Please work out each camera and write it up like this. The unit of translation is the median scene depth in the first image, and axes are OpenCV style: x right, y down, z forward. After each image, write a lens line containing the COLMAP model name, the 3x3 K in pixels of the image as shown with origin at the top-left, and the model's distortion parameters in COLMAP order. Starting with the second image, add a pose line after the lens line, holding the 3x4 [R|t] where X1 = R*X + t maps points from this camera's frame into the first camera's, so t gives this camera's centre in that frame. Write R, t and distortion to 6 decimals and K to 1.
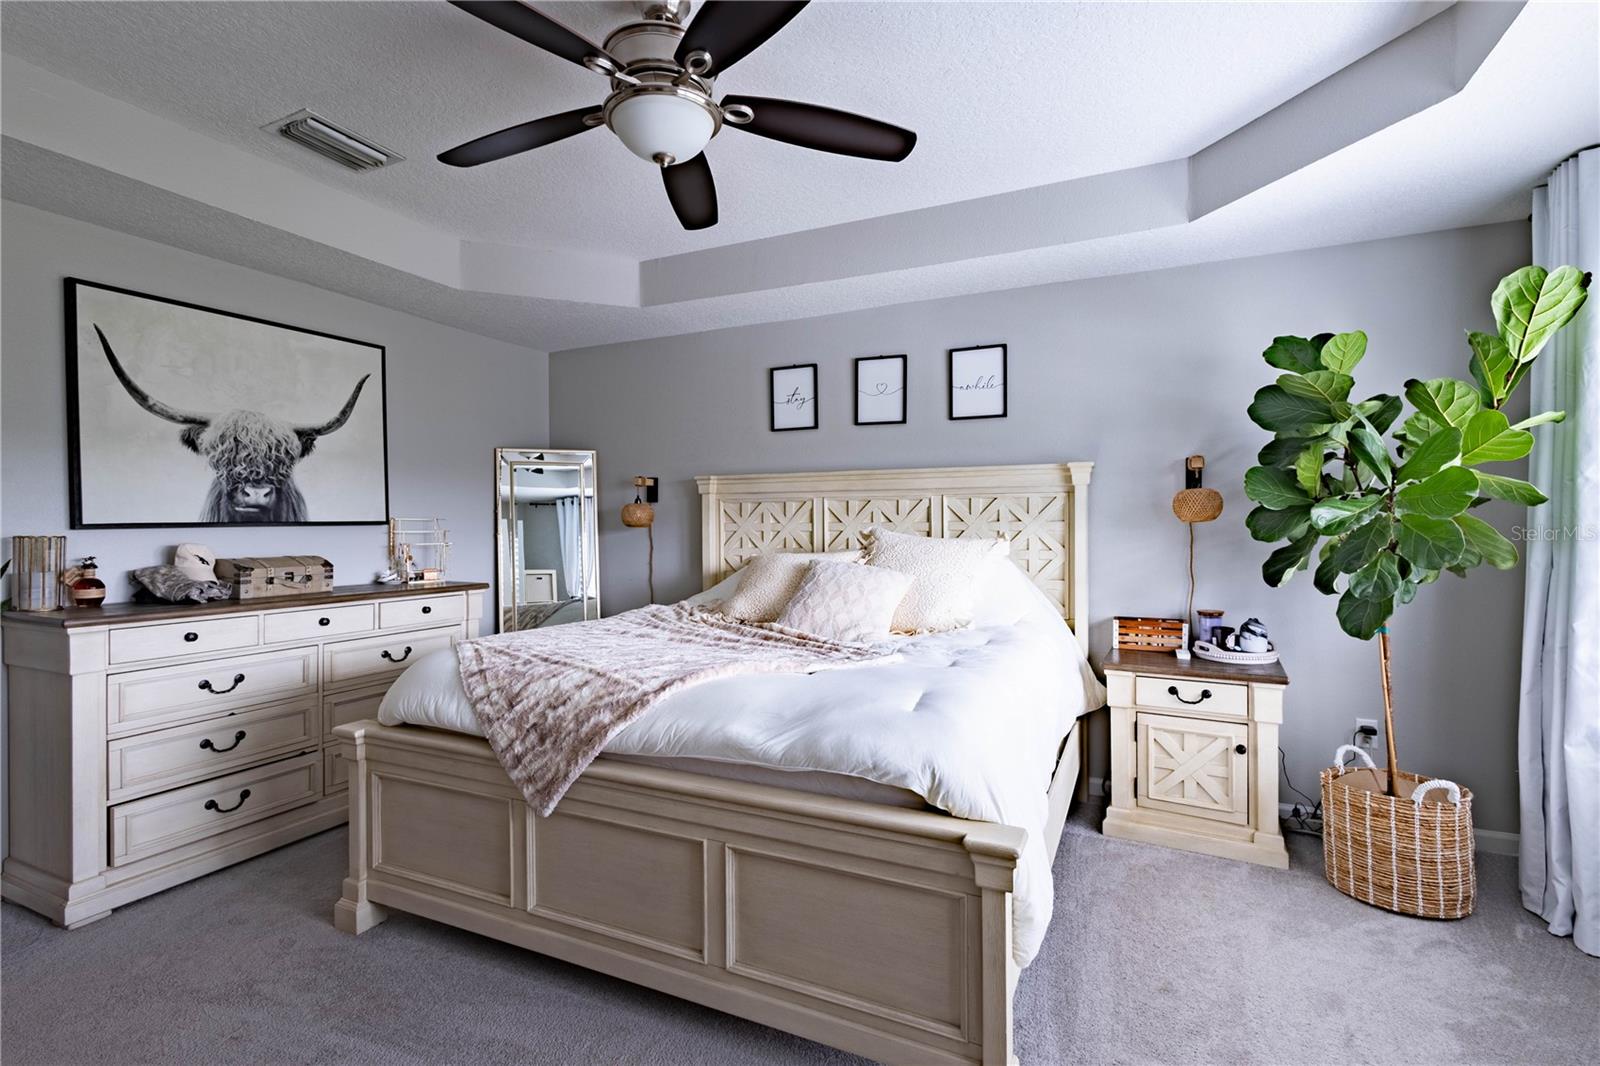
lens RADIAL K [[735.1, 0, 803.1], [0, 735.1, 530.4], [0, 0, 1]] dist [0.008310, -0.002475]
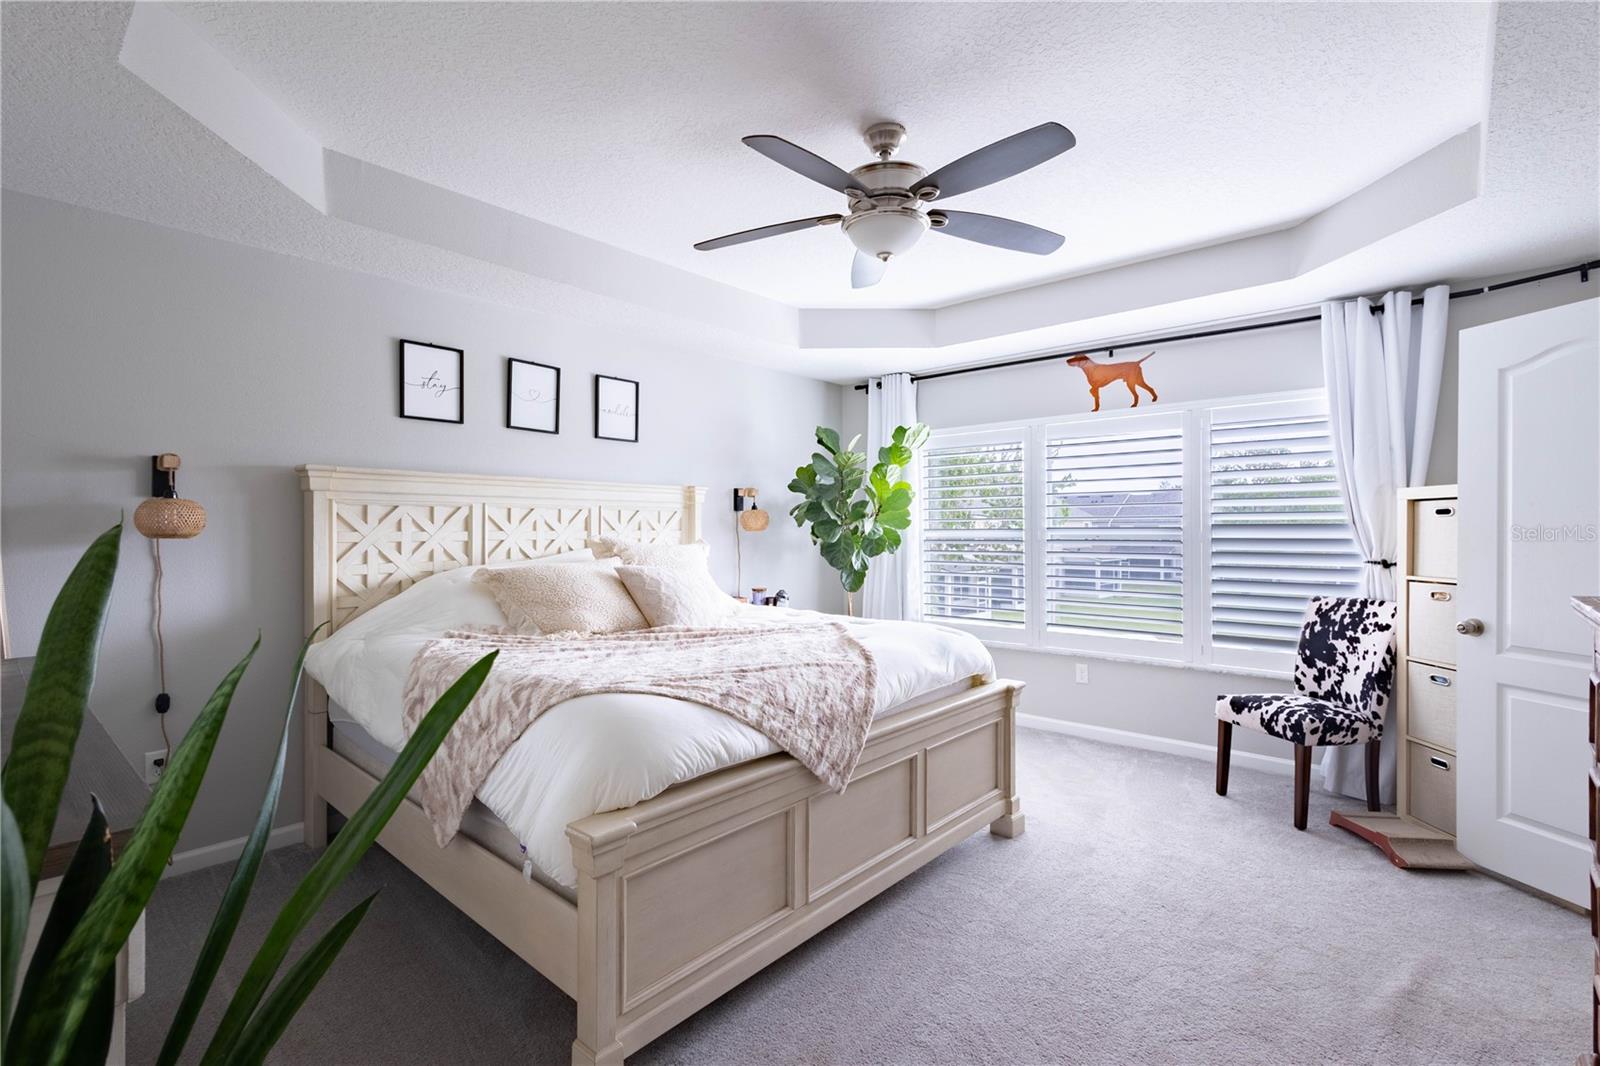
lens RADIAL K [[735.1, 0, 808.6], [0, 735.1, 531.2], [0, 0, 1]] dist [0.008310, -0.002475]
pose [[0.276915, 0.001633, 0.960893, -0.778508], [0.010405, 0.999935, -0.004698, -0.002137], [-0.960838, 0.011299, 0.276880, 0.399490]]
